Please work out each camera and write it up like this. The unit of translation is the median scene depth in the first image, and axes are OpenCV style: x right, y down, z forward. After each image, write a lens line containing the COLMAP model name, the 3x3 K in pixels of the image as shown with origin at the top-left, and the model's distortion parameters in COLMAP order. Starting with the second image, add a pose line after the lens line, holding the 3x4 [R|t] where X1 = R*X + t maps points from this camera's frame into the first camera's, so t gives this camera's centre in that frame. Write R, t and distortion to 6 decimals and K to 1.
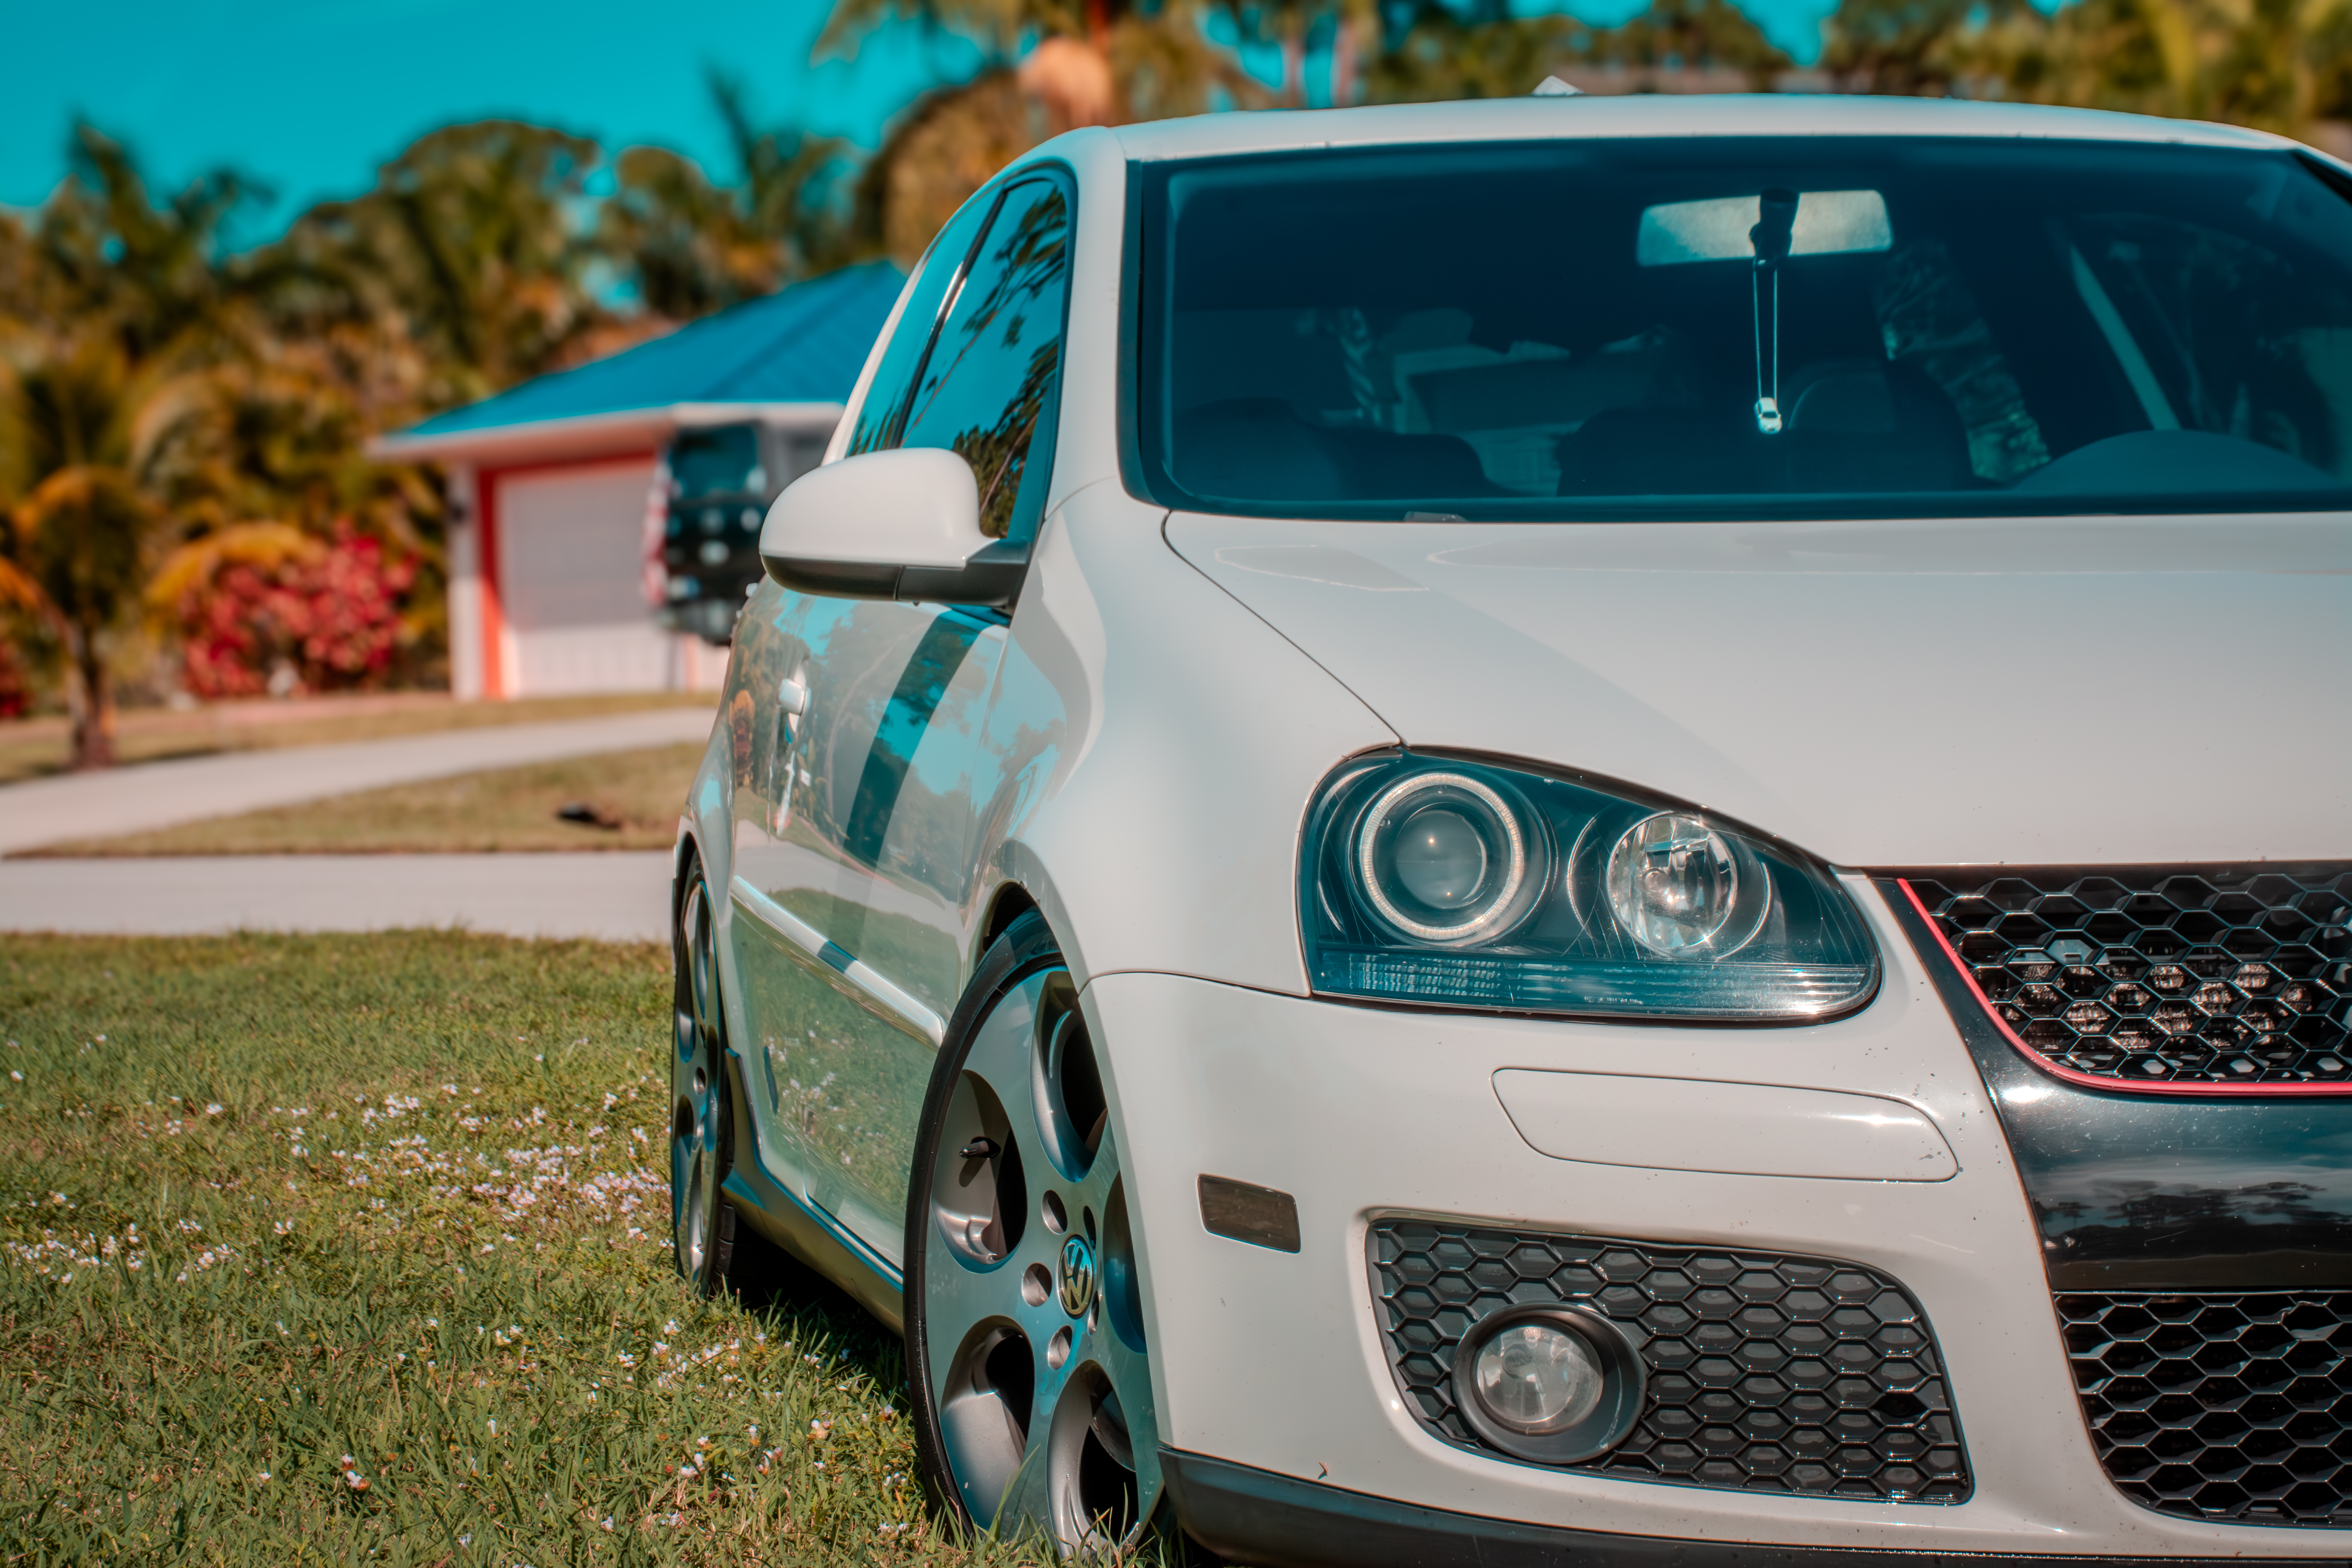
lens RADIAL K [[6042.2, 0, 1177.5], [0, 6042.2, 787.9], [0, 0, 1]] dist [0.661064, 0.000000]
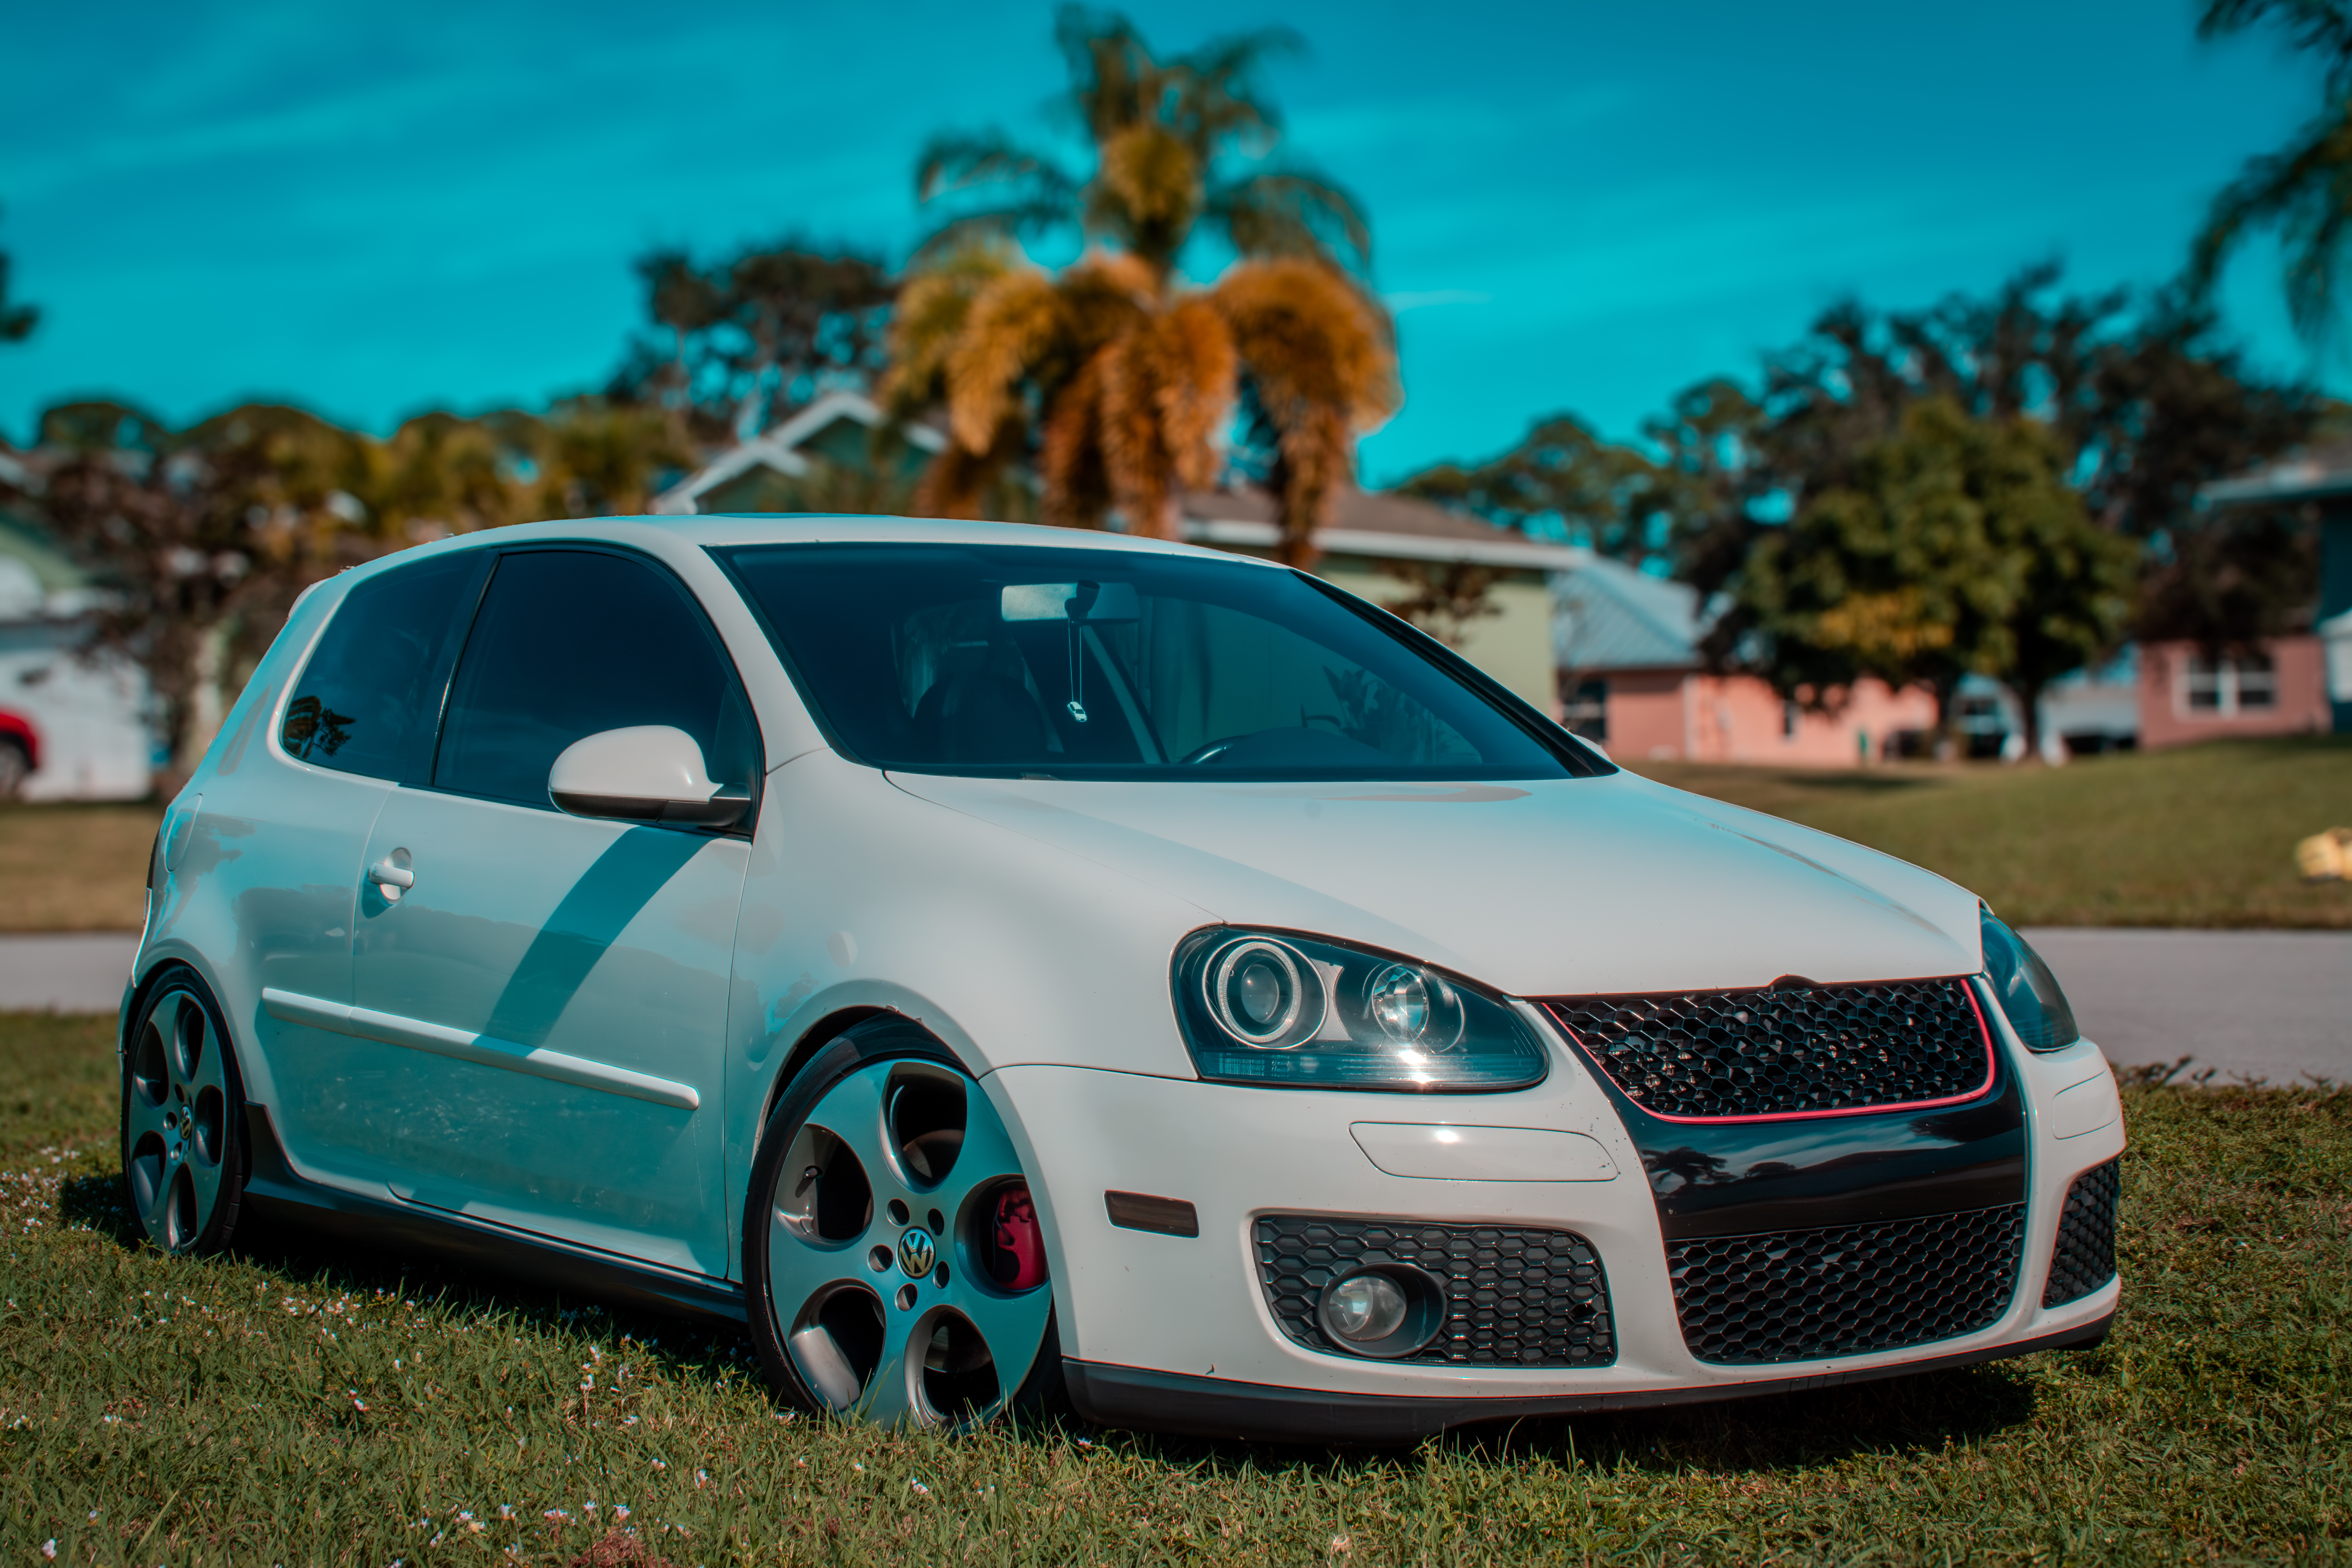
lens RADIAL K [[3534.3, 0, 1176.0], [0, 3534.3, 776.7], [0, 0, 1]] dist [0.048901, 0.000000]
pose [[0.911301, 0.008731, 0.411649, -0.382802], [0.003752, 0.999558, -0.029507, -0.019480], [-0.411724, 0.028434, 0.910865, 0.134714]]
